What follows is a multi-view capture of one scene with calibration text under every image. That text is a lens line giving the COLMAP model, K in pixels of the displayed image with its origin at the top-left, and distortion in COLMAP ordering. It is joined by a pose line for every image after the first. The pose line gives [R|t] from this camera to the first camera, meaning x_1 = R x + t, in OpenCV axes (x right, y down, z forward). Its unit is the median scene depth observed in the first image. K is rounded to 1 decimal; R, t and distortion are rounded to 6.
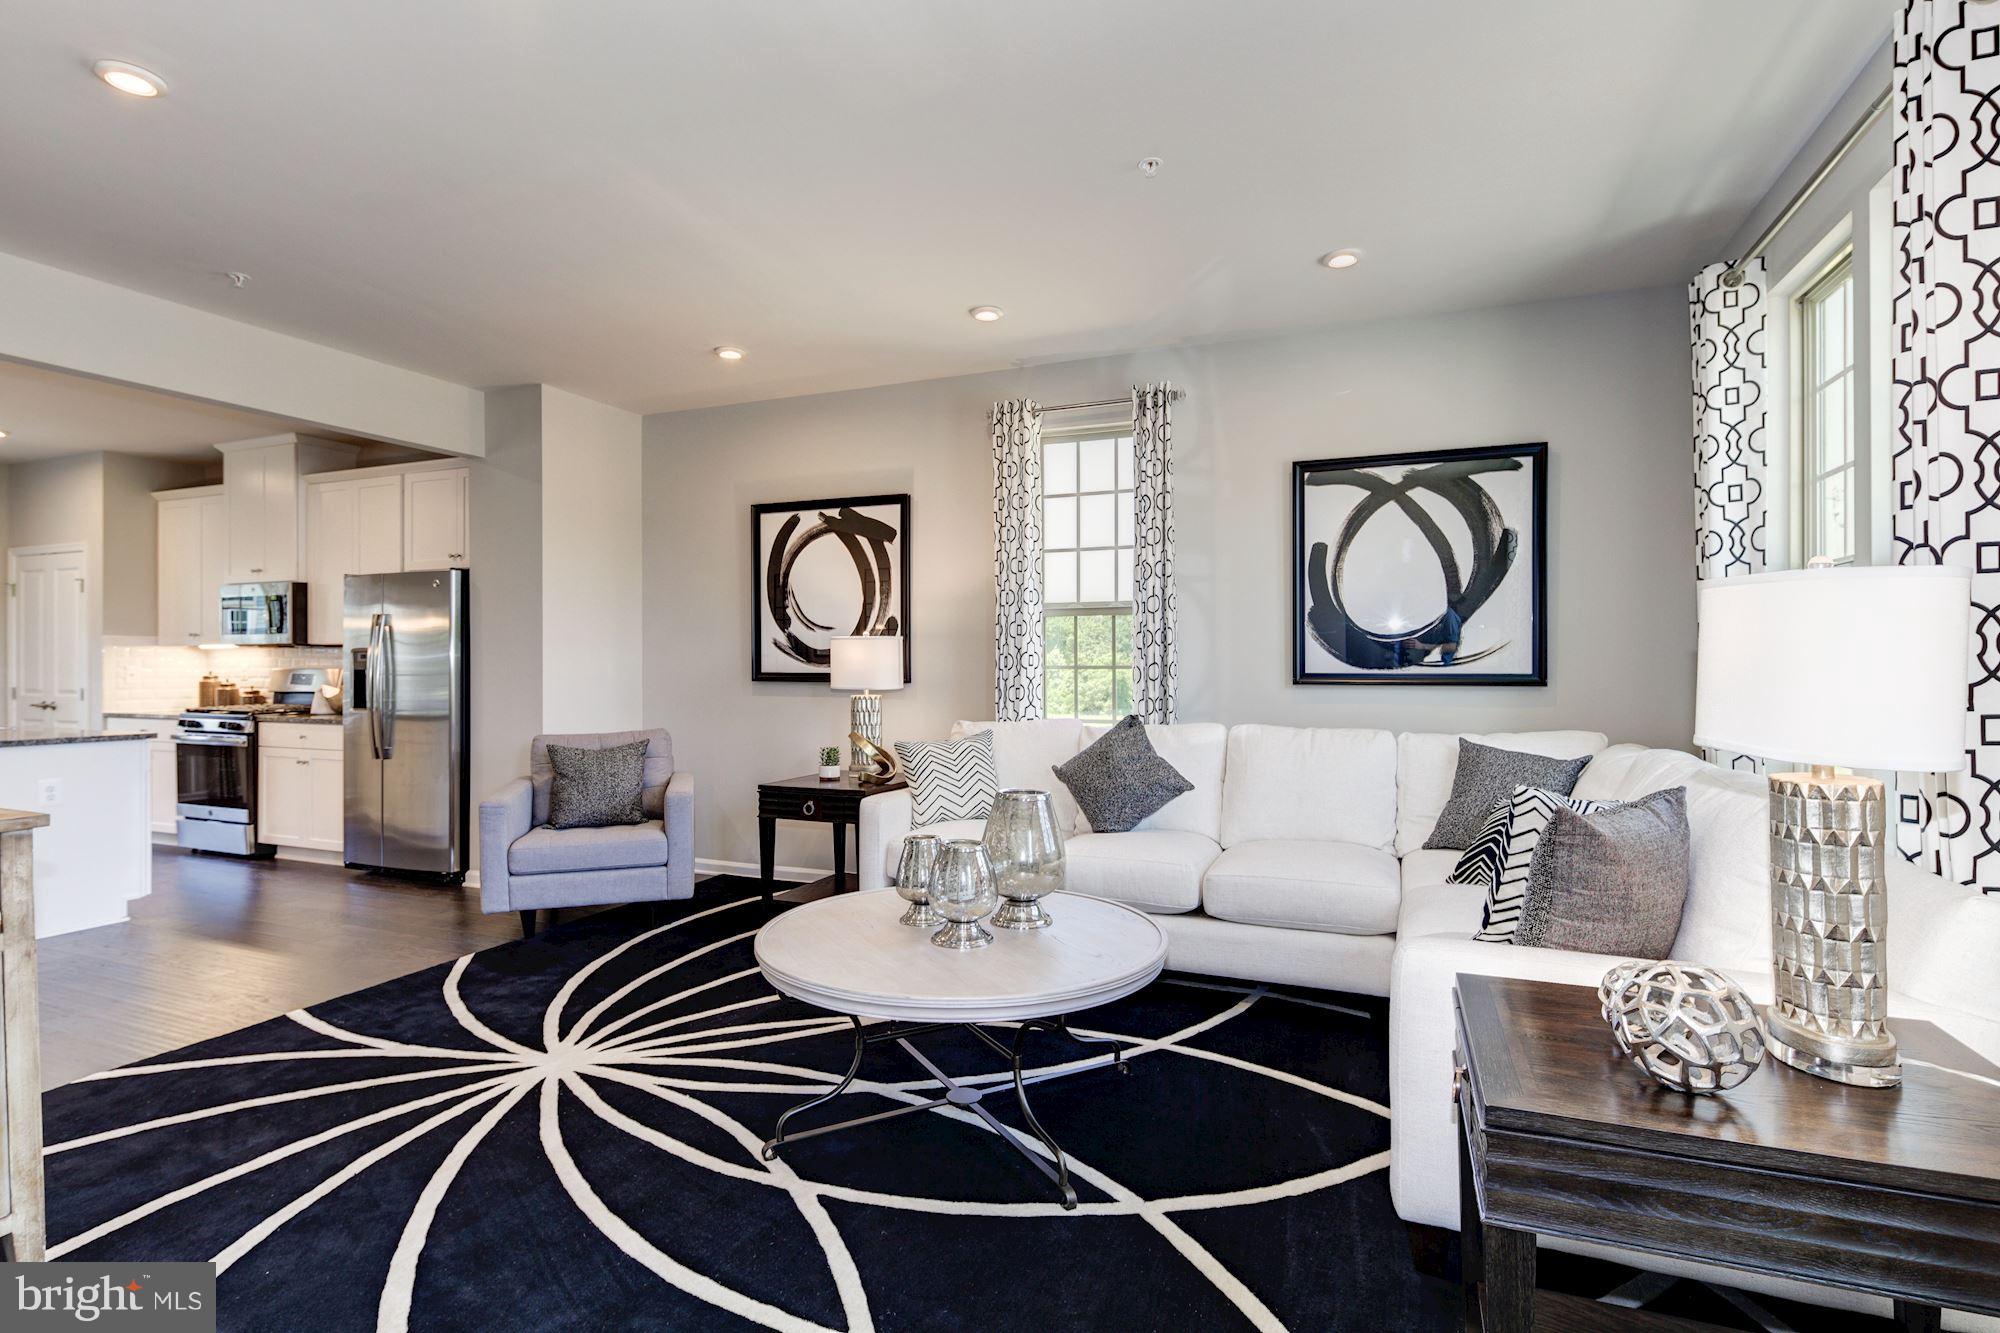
lens RADIAL K [[984.9, 0, 1000.0], [0, 984.9, 666.5], [0, 0, 1]] dist [0.001208, -0.000242]
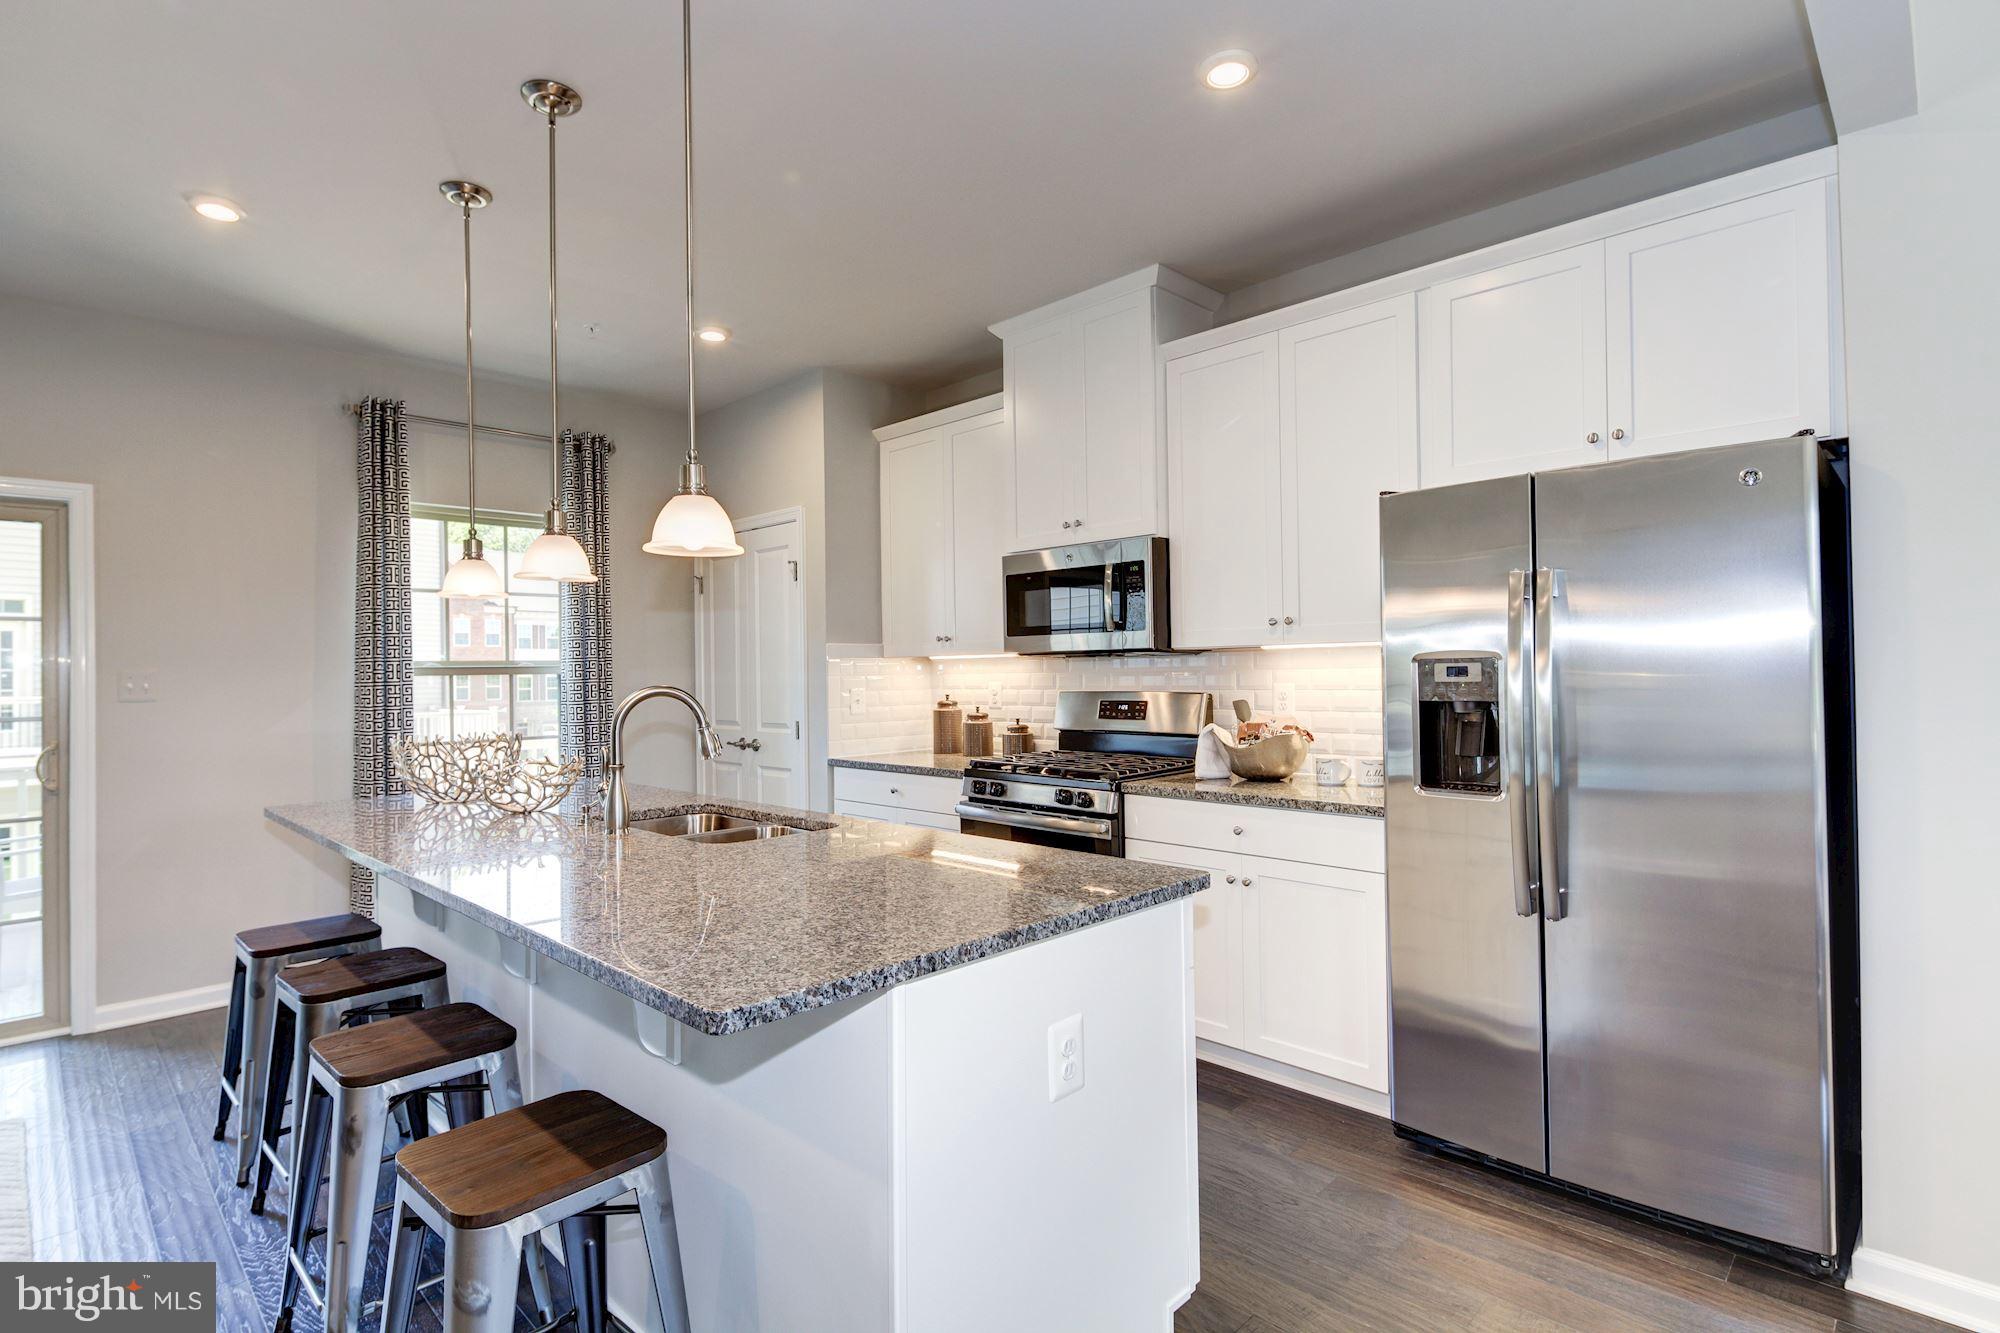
lens RADIAL K [[984.9, 0, 1000.0], [0, 984.9, 666.5], [0, 0, 1]] dist [0.001208, -0.000242]
pose [[0.927038, -0.012787, -0.374750, -0.686145], [0.009865, 0.999904, -0.009714, -0.009715], [0.374839, 0.005308, 0.927075, 0.530563]]
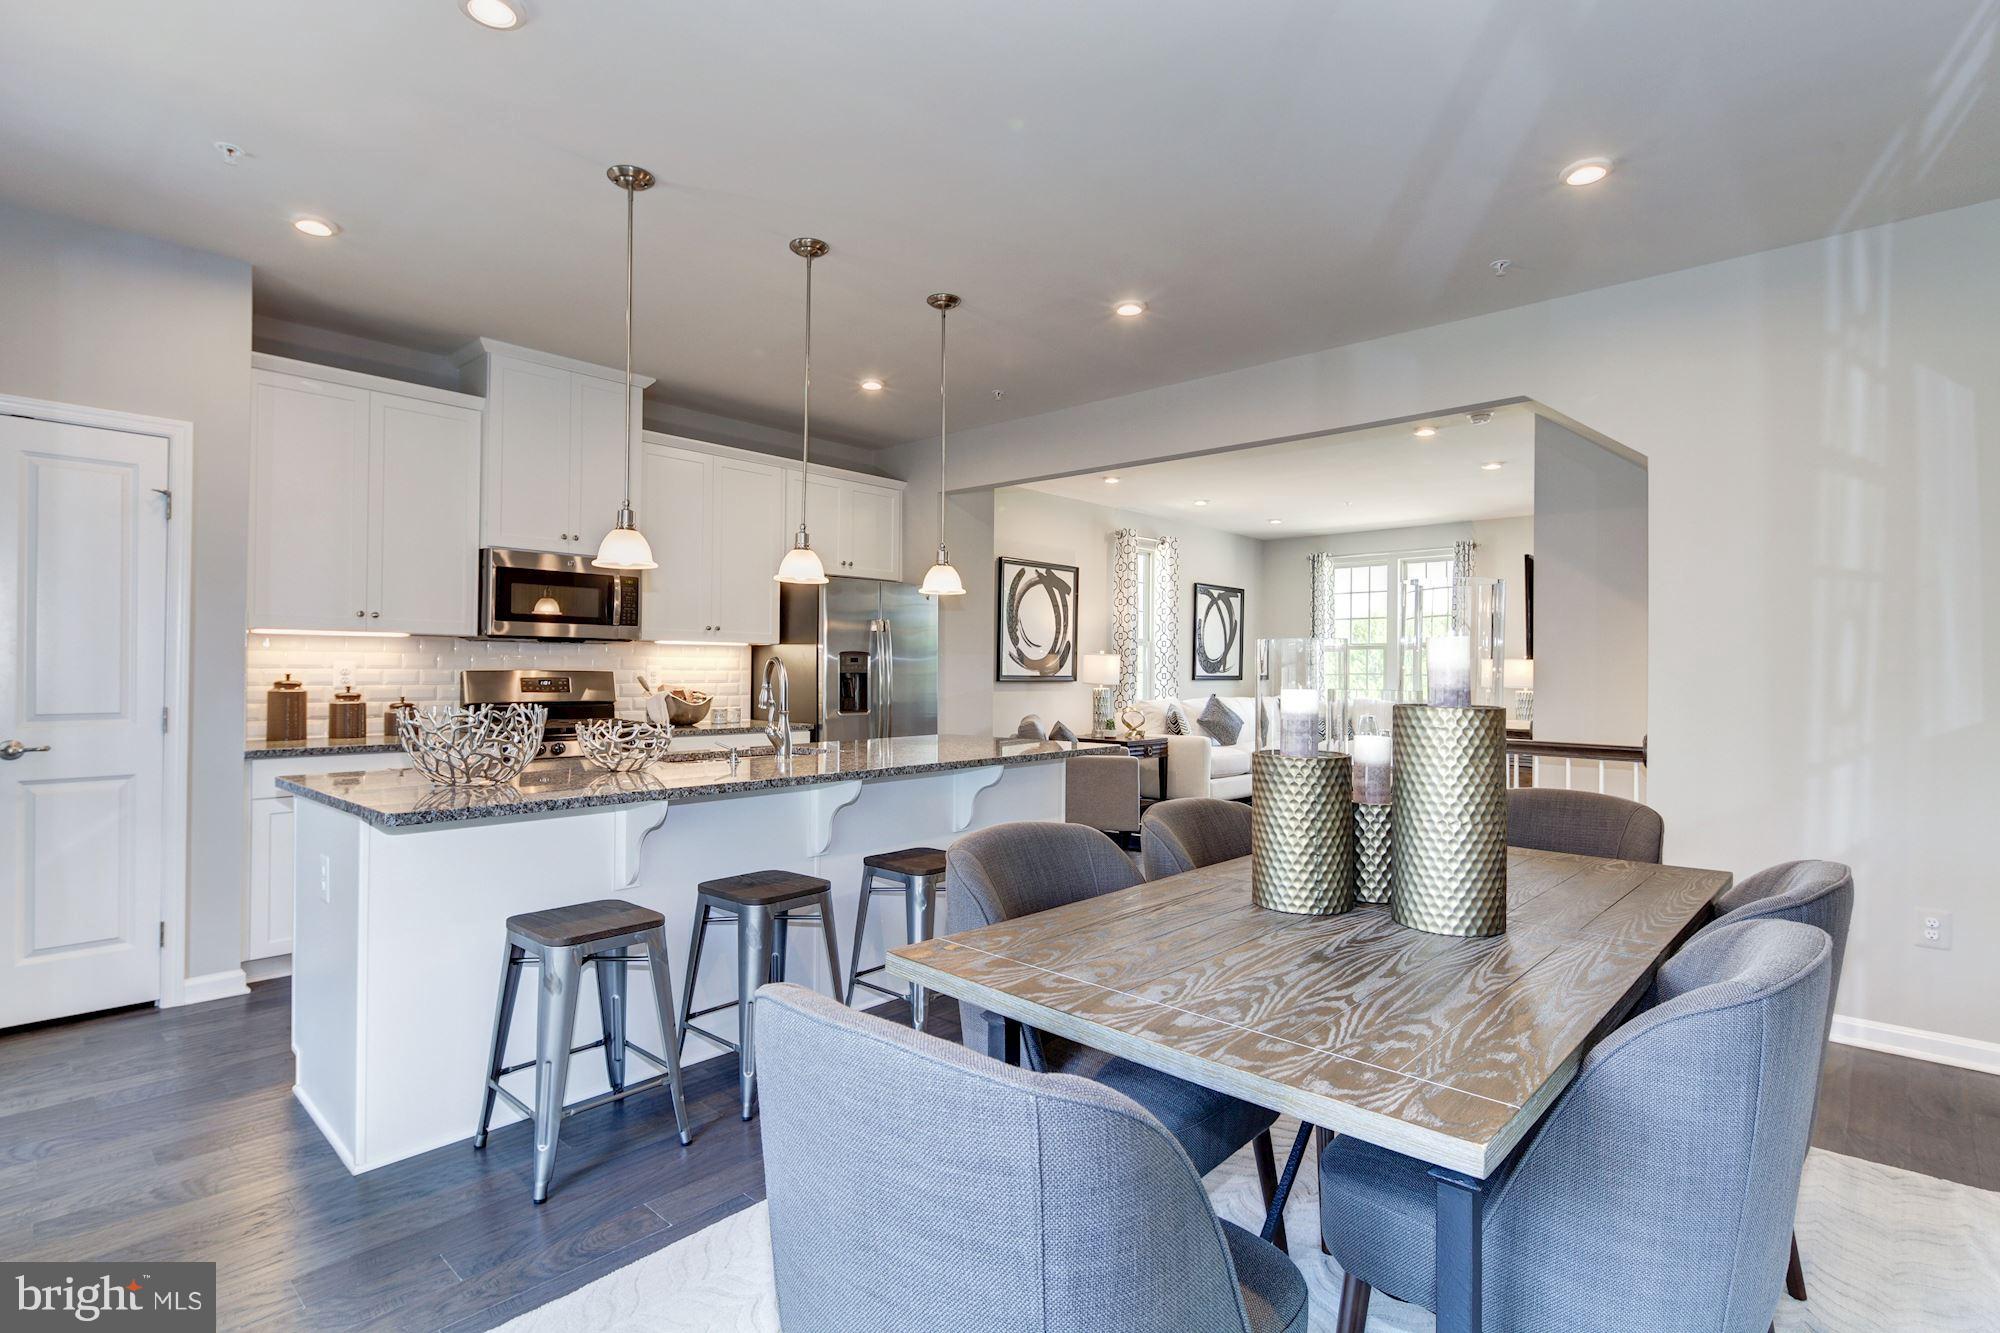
lens RADIAL K [[984.9, 0, 1000.0], [0, 984.9, 666.5], [0, 0, 1]] dist [0.001208, -0.000242]
pose [[0.333141, 0.008895, 0.942835, -1.591911], [-0.003154, 0.999960, -0.008320, 0.005058], [-0.942872, -0.000202, 0.333155, 0.538594]]
